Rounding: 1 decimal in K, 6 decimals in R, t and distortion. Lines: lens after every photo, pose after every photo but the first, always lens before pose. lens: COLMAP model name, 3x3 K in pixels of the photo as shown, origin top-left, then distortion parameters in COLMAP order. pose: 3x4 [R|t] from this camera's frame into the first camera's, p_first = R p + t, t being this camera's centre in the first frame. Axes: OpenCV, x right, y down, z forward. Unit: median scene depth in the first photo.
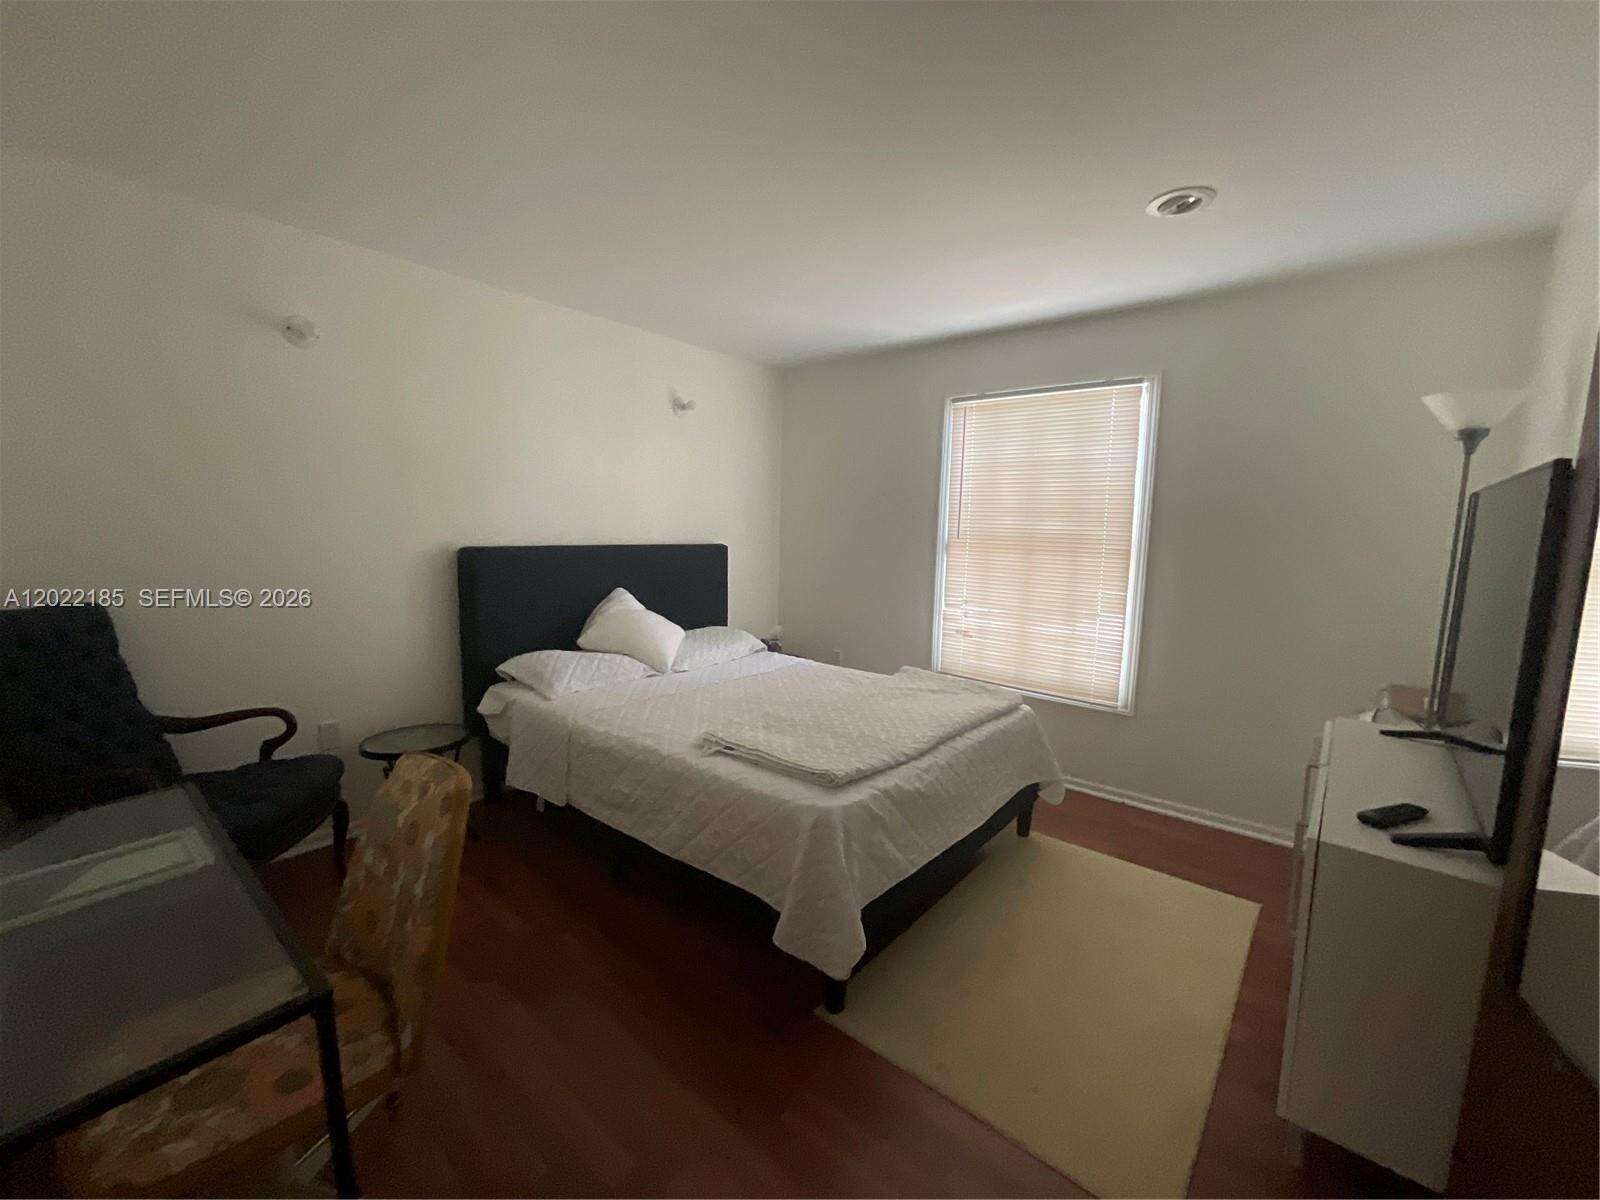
lens RADIAL K [[650.6, 0, 801.1], [0, 650.6, 602.9], [0, 0, 1]] dist [-0.000607, 0.000254]
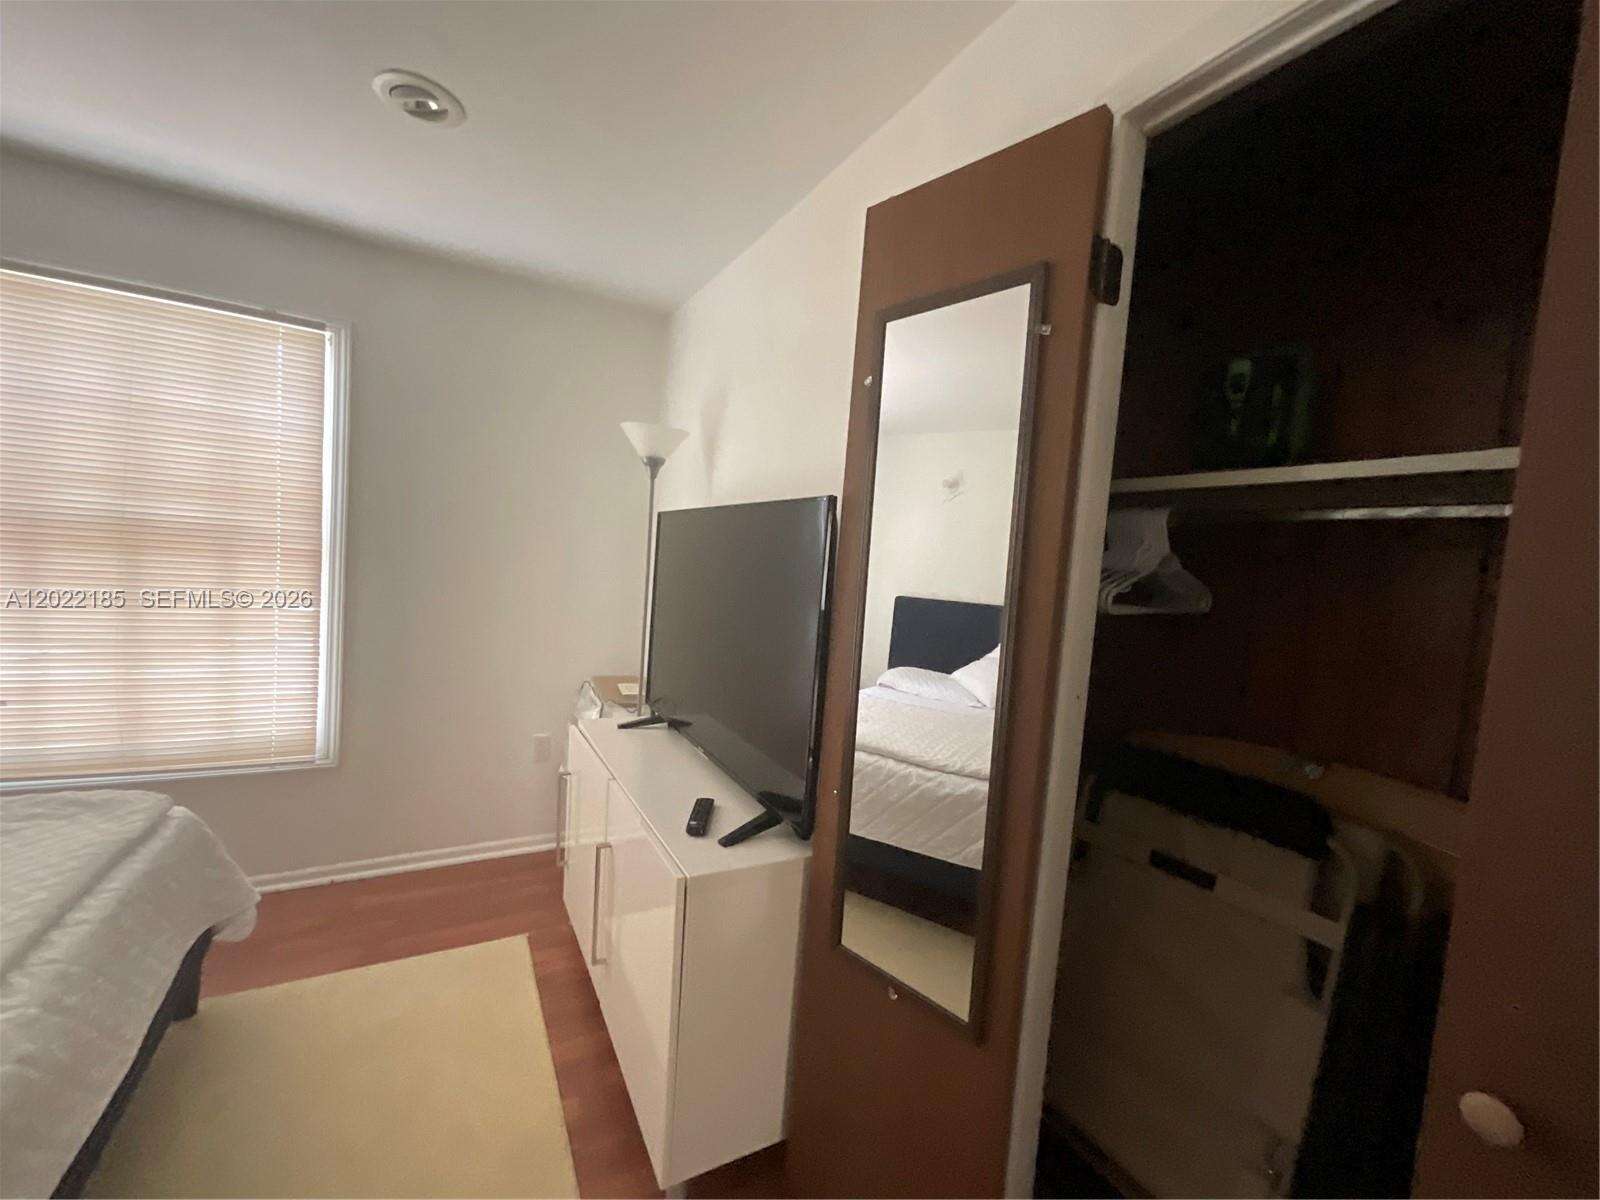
lens RADIAL K [[650.6, 0, 792.4], [0, 650.6, 599.6], [0, 0, 1]] dist [-0.000607, 0.000254]
pose [[0.364570, -0.056510, 0.929460, 0.002655], [0.051060, 0.997868, 0.040641, -0.028808], [-0.929775, 0.032642, 0.366678, 0.226779]]
